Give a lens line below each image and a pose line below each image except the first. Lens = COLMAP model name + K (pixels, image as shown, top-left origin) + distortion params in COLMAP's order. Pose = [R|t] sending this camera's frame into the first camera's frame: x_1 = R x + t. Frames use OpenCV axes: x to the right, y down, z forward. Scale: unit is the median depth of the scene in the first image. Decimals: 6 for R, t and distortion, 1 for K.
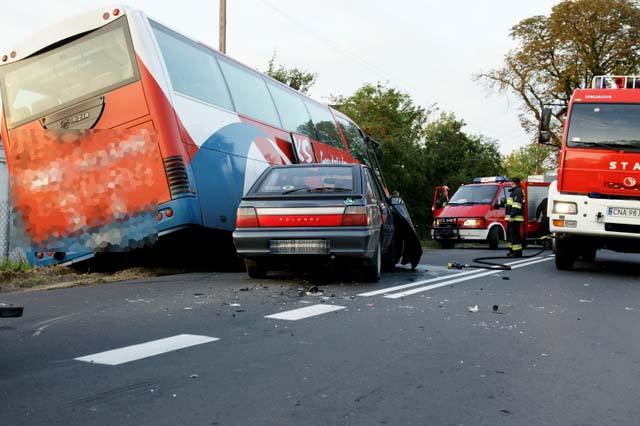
lens RADIAL K [[832.6, 0, 340.4], [0, 832.6, 203.6], [0, 0, 1]] dist [0.044876, 0.000000]
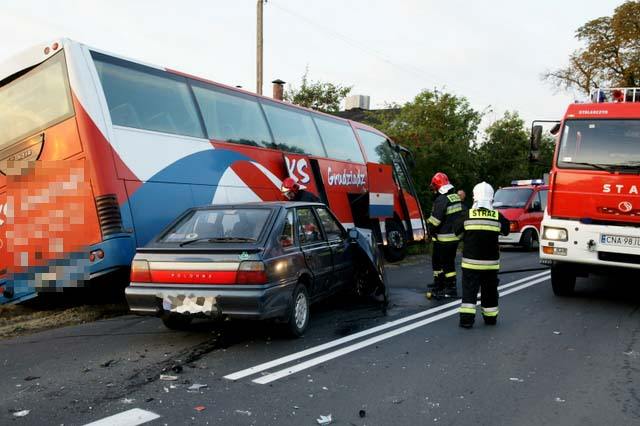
lens RADIAL K [[722.1, 0, 317.0], [0, 722.1, 213.5], [0, 0, 1]] dist [0.004476, 0.000000]
pose [[0.988105, -0.008173, -0.153566, 0.135609], [0.012893, 0.999474, 0.029764, -0.046113], [0.153242, -0.031390, 0.987690, 0.175189]]
